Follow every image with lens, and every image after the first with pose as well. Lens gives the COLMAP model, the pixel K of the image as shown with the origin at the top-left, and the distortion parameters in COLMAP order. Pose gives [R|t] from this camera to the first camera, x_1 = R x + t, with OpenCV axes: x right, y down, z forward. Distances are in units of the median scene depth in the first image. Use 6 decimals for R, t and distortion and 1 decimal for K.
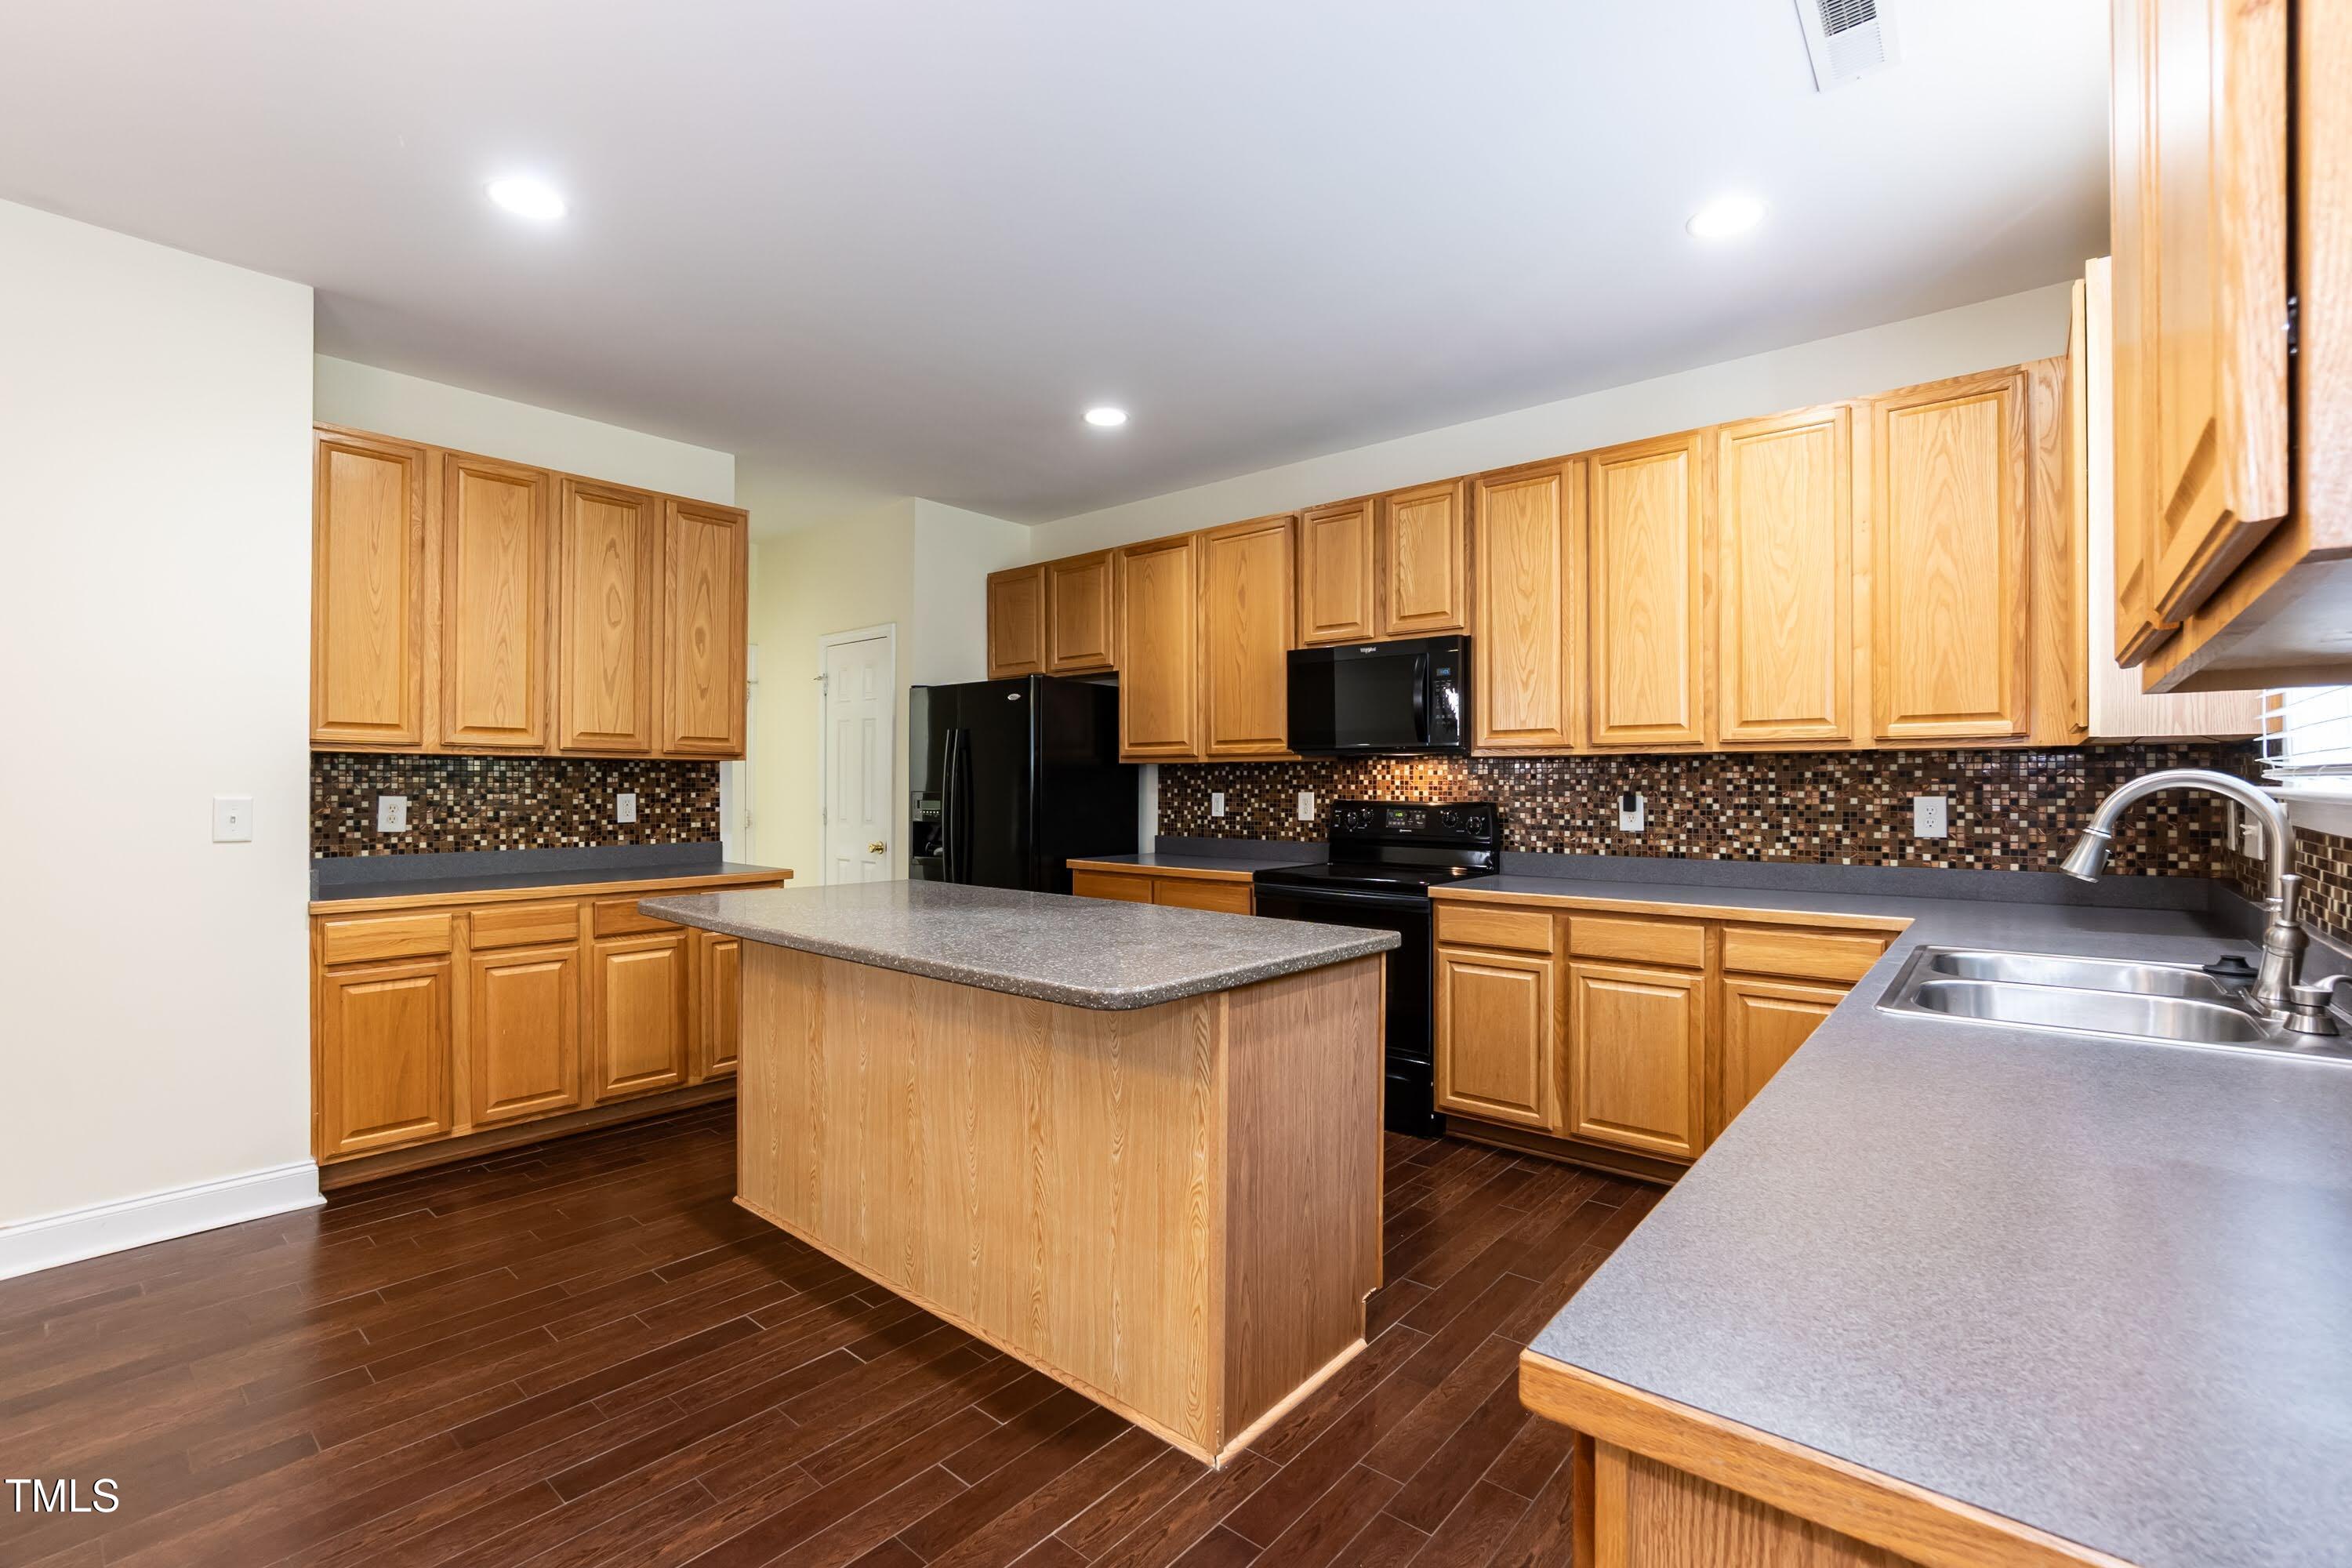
lens RADIAL K [[1037.8, 0, 1189.0], [0, 1037.8, 799.3], [0, 0, 1]] dist [-0.026331, 0.009251]
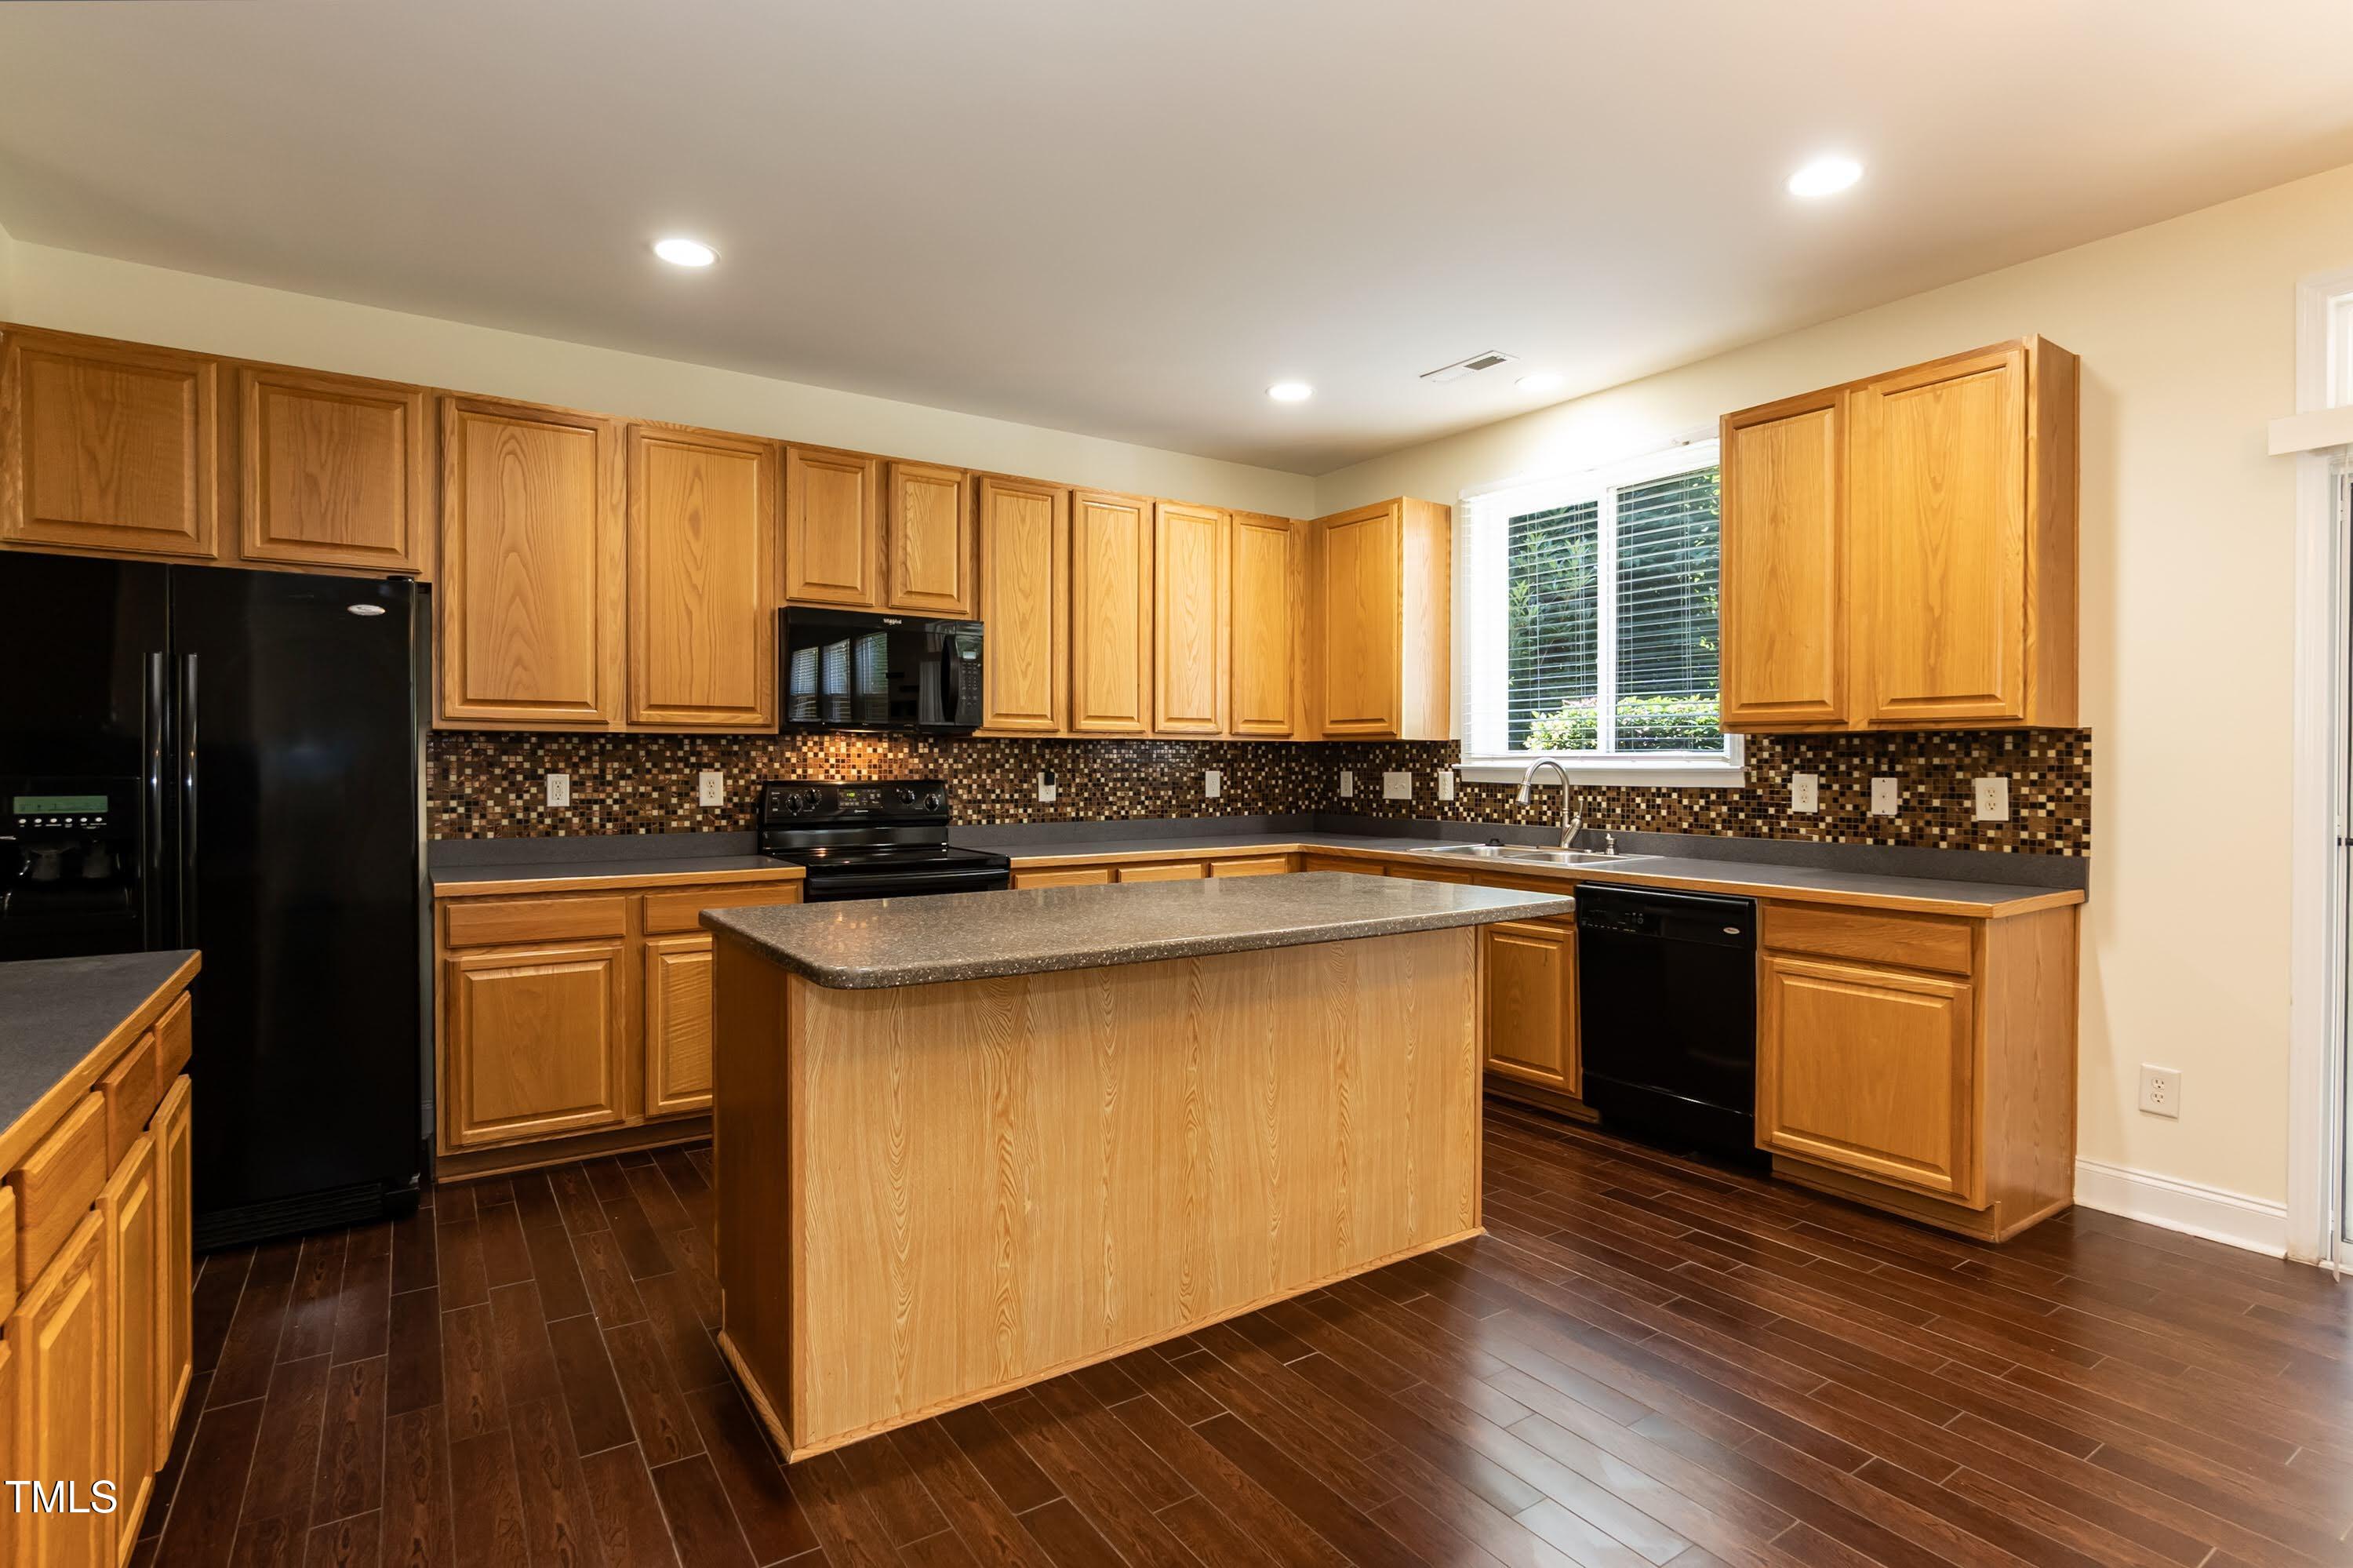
lens RADIAL K [[1158.9, 0, 1194.7], [0, 1158.9, 775.5], [0, 0, 1]] dist [-0.007332, -0.000556]
pose [[0.255826, -0.010829, 0.966662, -0.852362], [0.011642, 0.999899, 0.008120, -0.008828], [-0.966653, 0.009176, 0.255926, 0.498739]]
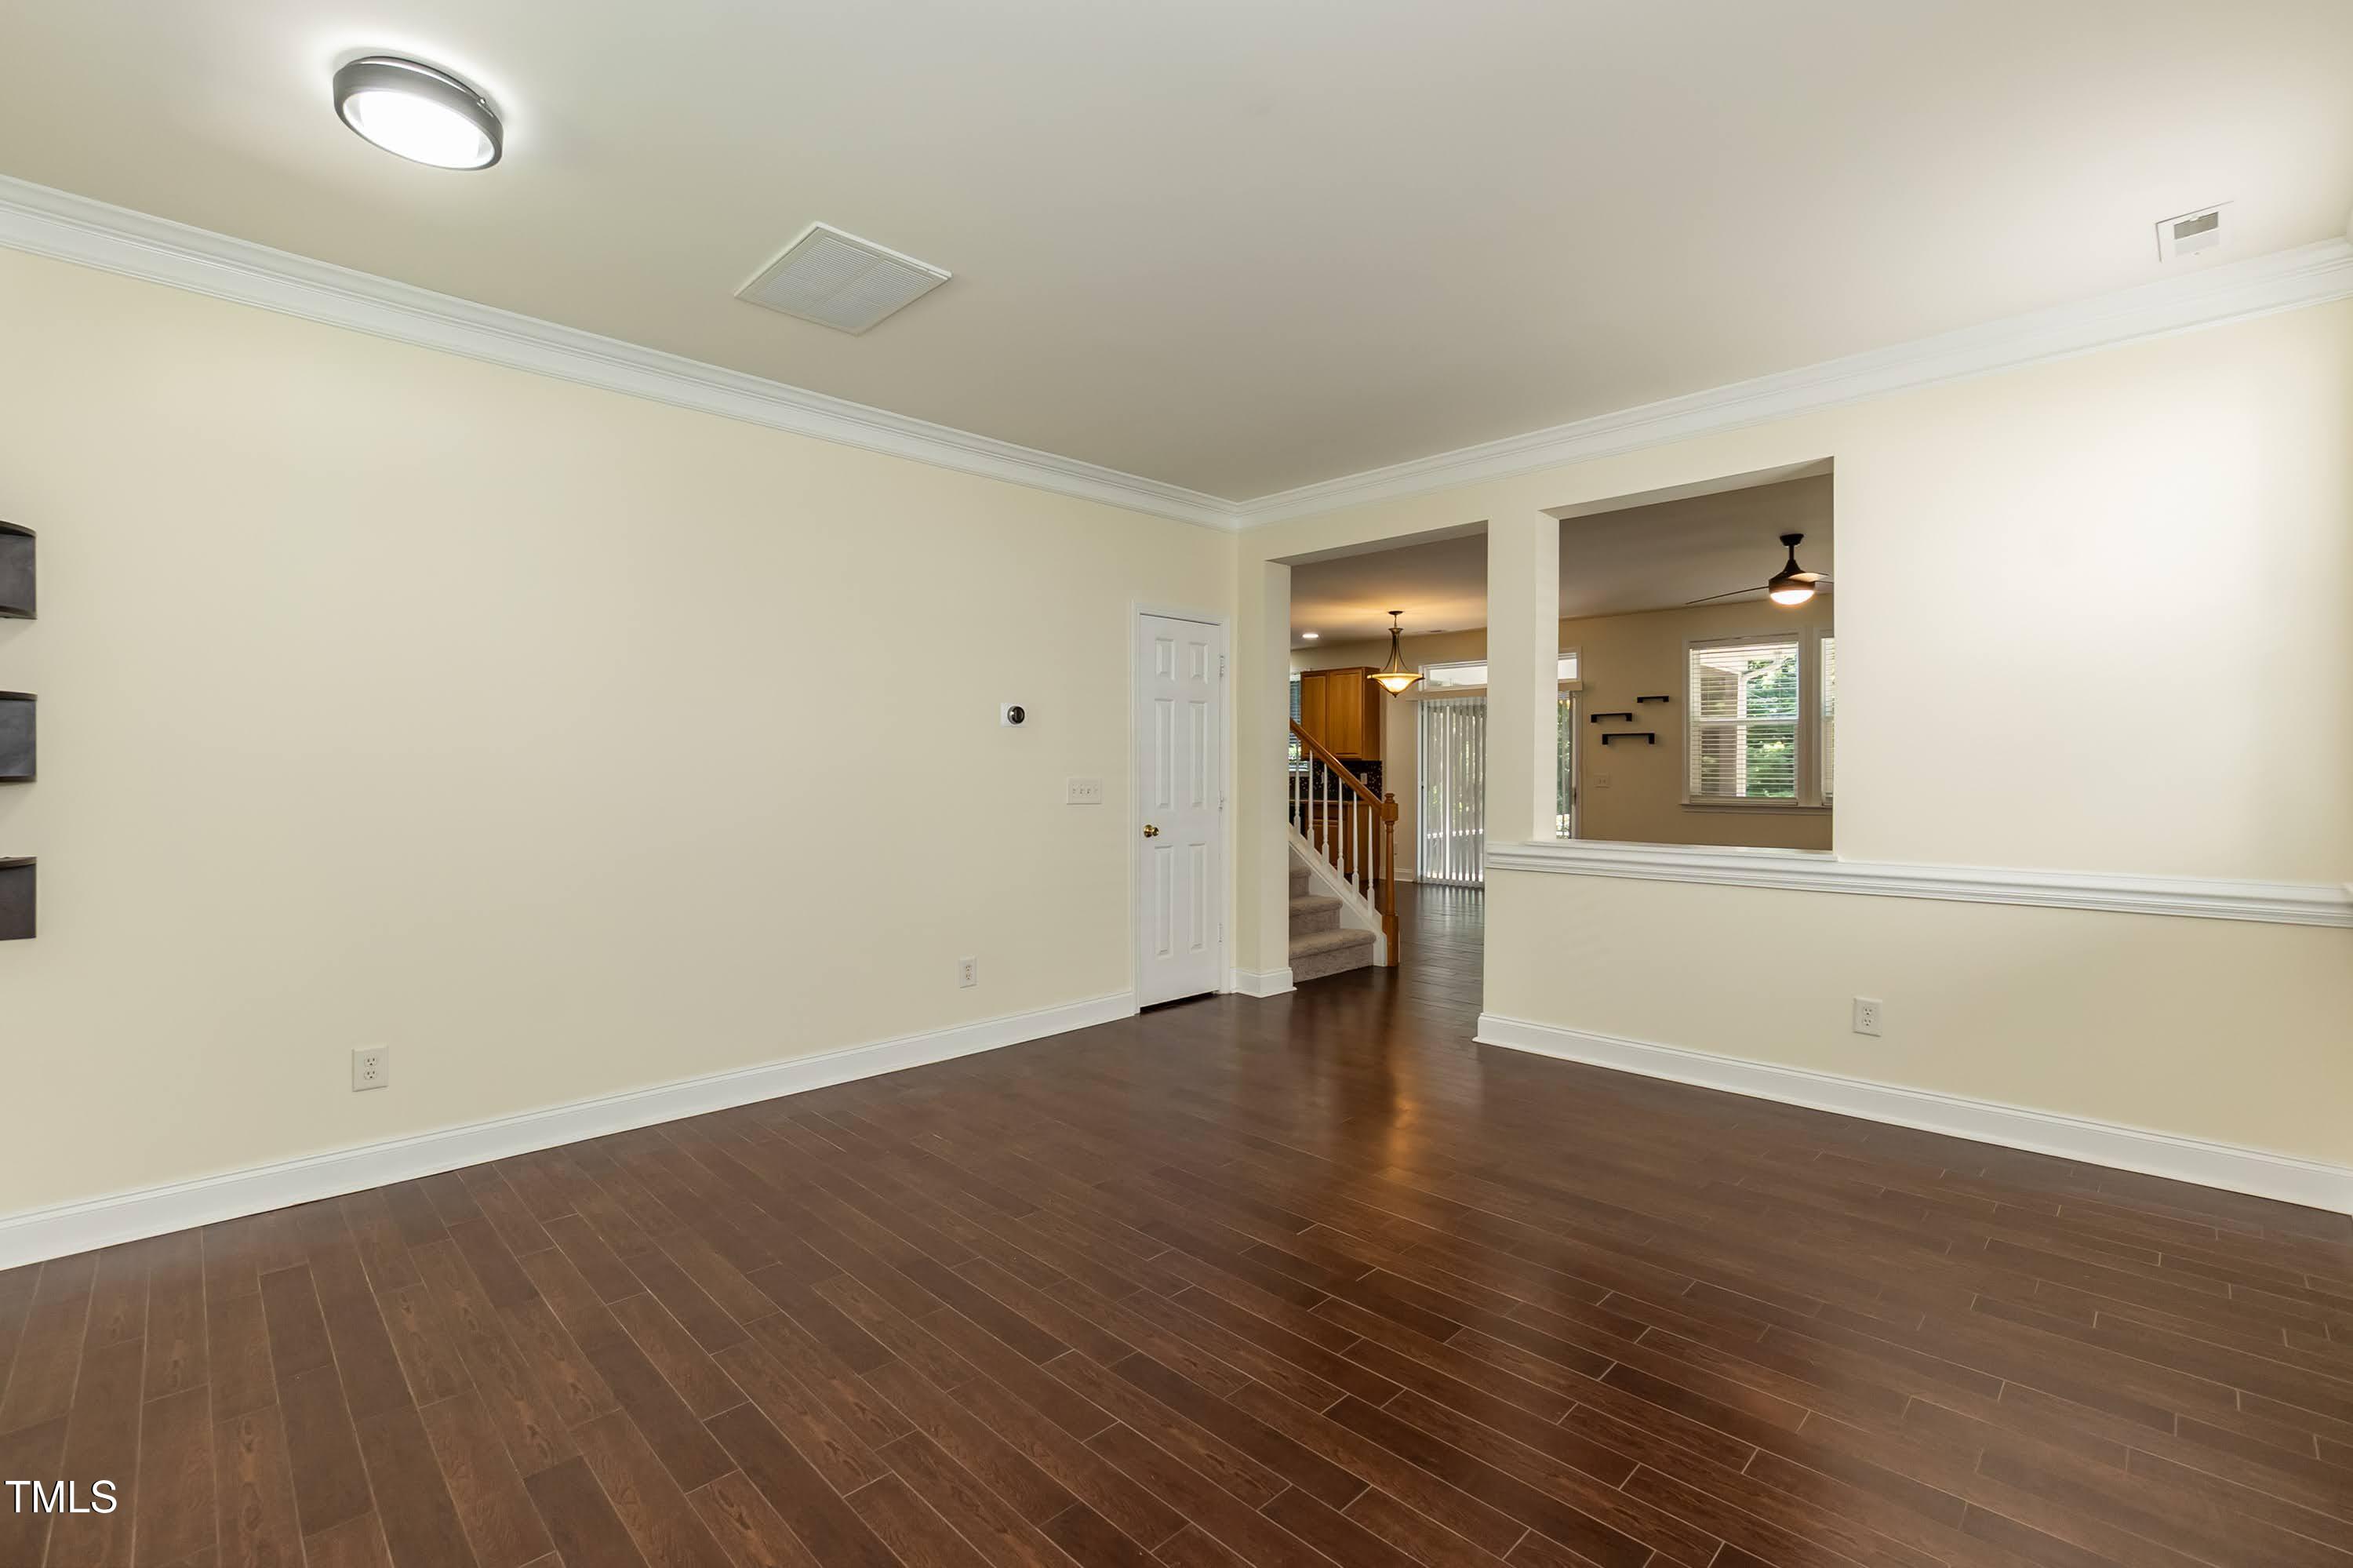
lens RADIAL K [[1038.3, 0, 1186.9], [0, 1038.3, 789.9], [0, 0, 1]] dist [-0.026331, 0.009251]
pose [[0.078467, -0.020742, 0.996701, -3.195267], [0.011730, 0.999734, 0.019881, -0.010682], [-0.996848, 0.010131, 0.078690, 0.409679]]
